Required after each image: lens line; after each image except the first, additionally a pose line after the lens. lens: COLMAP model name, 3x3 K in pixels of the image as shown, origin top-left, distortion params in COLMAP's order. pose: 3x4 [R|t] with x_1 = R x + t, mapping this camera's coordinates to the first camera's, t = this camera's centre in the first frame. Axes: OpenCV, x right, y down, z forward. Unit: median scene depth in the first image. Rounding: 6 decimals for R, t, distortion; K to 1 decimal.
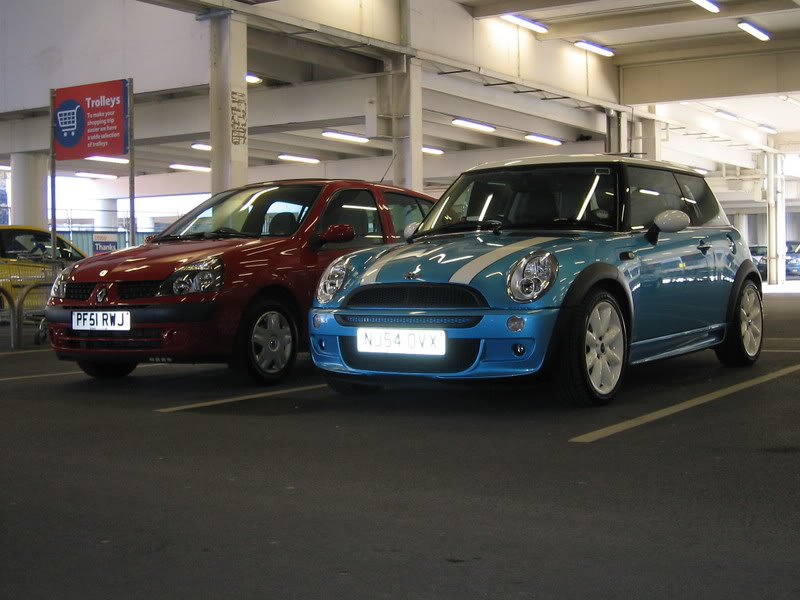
lens RADIAL K [[1157.5, 0, 400.8], [0, 1157.5, 283.8], [0, 0, 1]] dist [-0.114959, -0.004214]
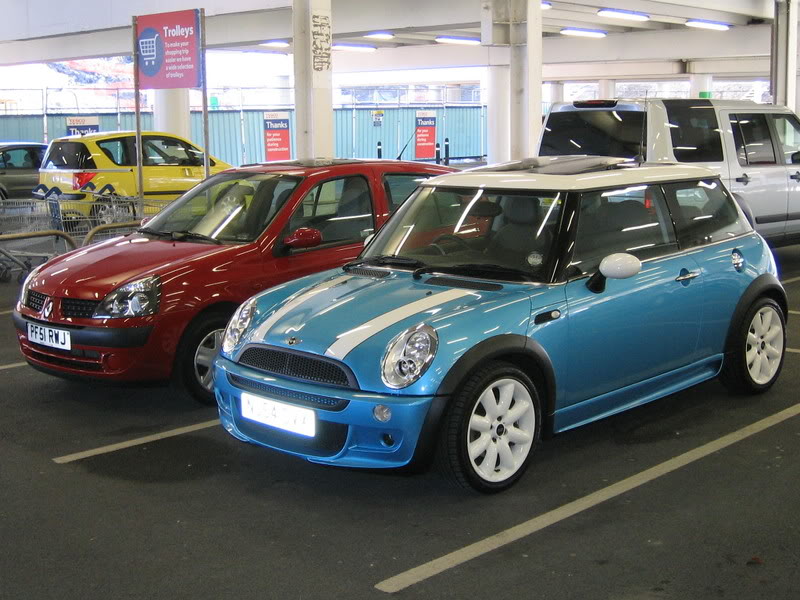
lens RADIAL K [[1157.5, 0, 400.8], [0, 1157.5, 283.8], [0, 0, 1]] dist [-0.114959, -0.004214]
pose [[0.981298, 0.028788, -0.190329, 0.117539], [-0.003132, 0.991010, 0.133748, -0.077149], [0.192468, -0.130651, 0.972567, 0.059566]]
